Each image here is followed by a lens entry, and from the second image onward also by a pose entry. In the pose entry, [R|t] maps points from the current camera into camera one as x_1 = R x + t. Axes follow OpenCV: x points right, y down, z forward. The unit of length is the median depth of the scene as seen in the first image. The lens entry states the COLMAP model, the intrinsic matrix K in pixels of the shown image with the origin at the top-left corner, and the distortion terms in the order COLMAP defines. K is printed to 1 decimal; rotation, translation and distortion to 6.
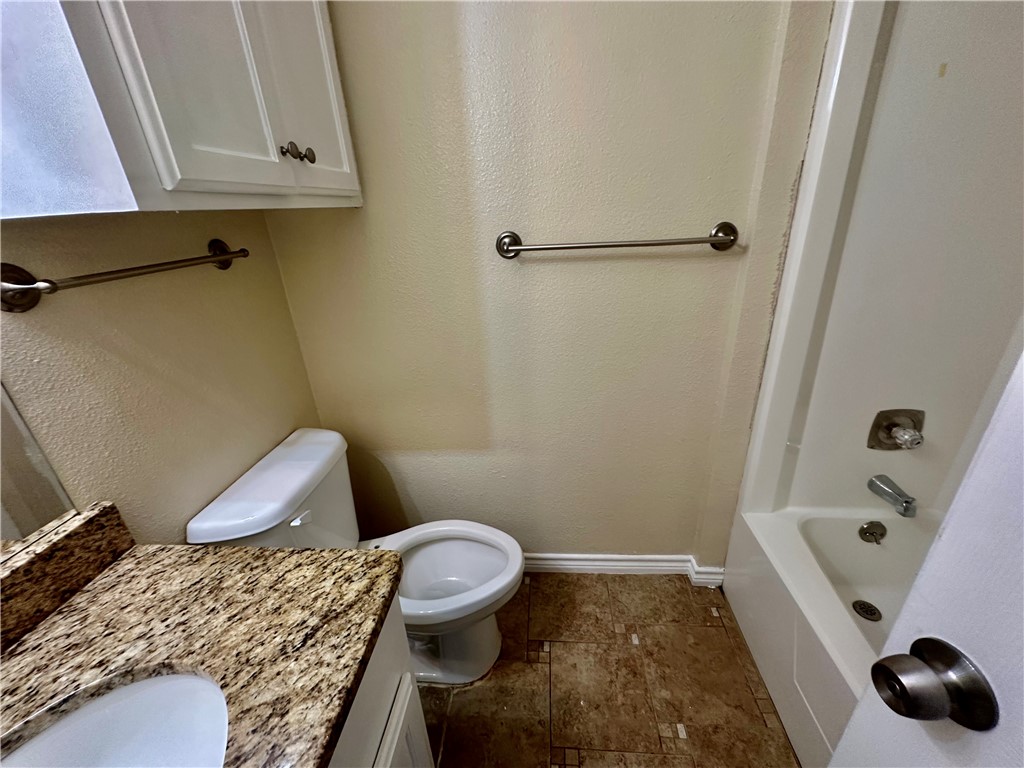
lens RADIAL K [[411.0, 0, 512.7], [0, 411.0, 383.6], [0, 0, 1]] dist [-0.005731, 0.001155]
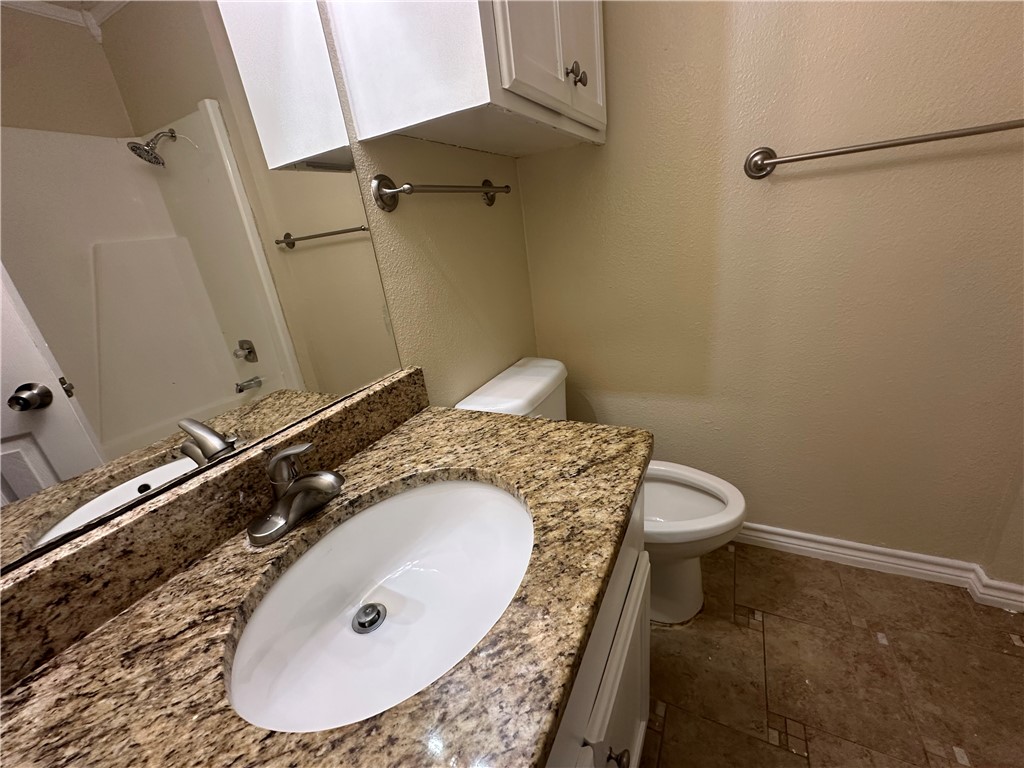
lens RADIAL K [[411.0, 0, 511.2], [0, 411.0, 384.3], [0, 0, 1]] dist [-0.005731, 0.001155]
pose [[0.919572, 0.080265, -0.384635, -0.198009], [-0.080593, 0.996630, 0.015297, 0.289232], [0.384567, 0.016932, 0.922942, -0.091386]]
